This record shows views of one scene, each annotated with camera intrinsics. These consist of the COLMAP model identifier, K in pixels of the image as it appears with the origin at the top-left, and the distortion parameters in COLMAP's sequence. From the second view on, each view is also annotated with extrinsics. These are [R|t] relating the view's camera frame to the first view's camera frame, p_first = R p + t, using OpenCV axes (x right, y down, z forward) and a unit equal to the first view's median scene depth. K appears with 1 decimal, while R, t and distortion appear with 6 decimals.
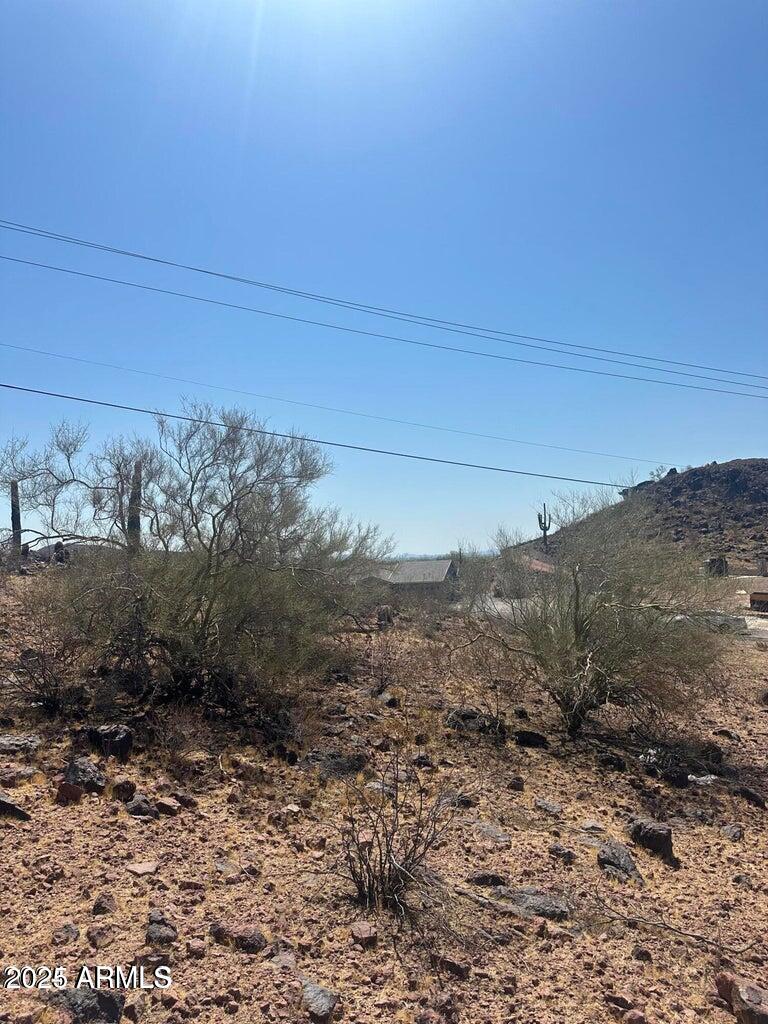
lens RADIAL K [[704.8, 0, 382.8], [0, 704.8, 512.5], [0, 0, 1]] dist [0.019319, -0.042472]
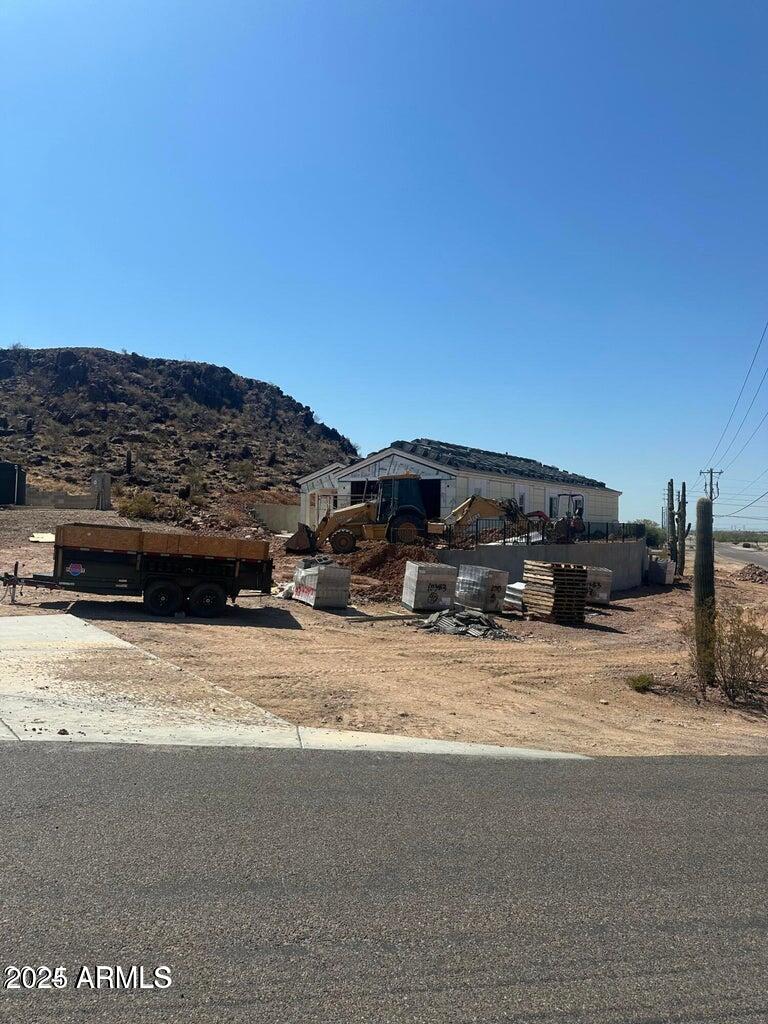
lens RADIAL K [[704.8, 0, 376.7], [0, 704.8, 503.9], [0, 0, 1]] dist [0.019319, -0.042472]
pose [[0.640697, 0.076458, 0.763978, 0.242143], [-0.093079, 0.995425, -0.021562, 0.062704], [-0.762131, -0.057296, 0.644882, 0.454208]]
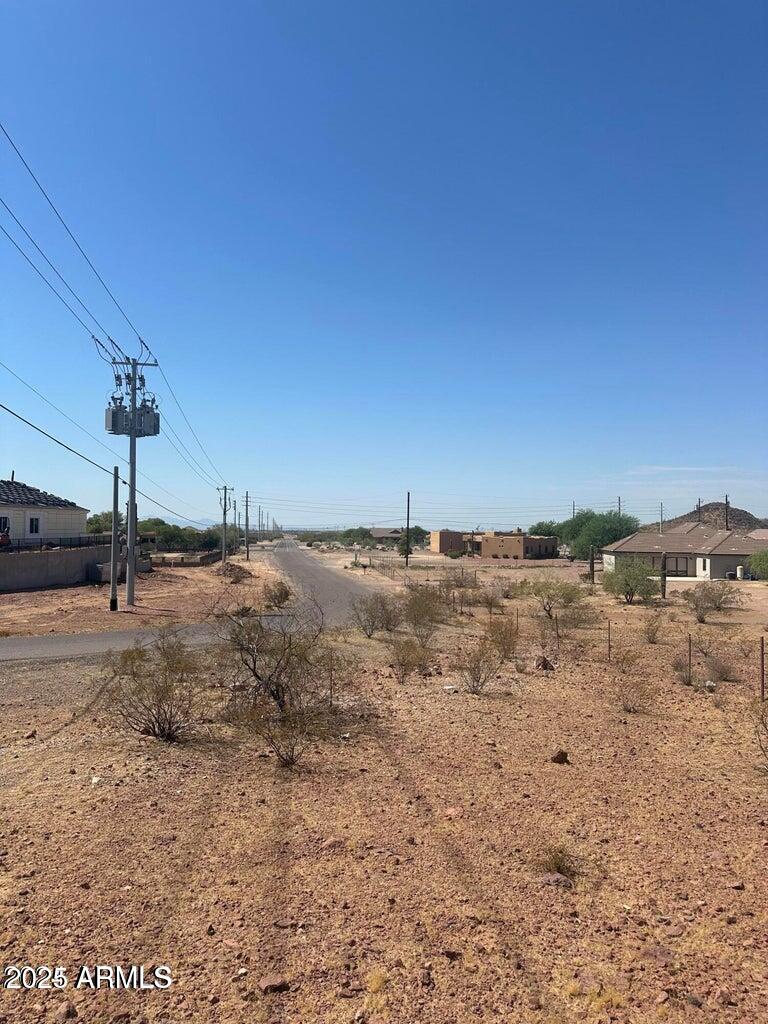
lens RADIAL K [[704.8, 0, 377.8], [0, 704.8, 514.0], [0, 0, 1]] dist [0.019319, -0.042472]
pose [[0.182395, 0.066857, 0.980950, 0.149782], [-0.076153, 0.995649, -0.053699, 0.046404], [-0.980272, -0.064908, 0.186693, 0.271745]]
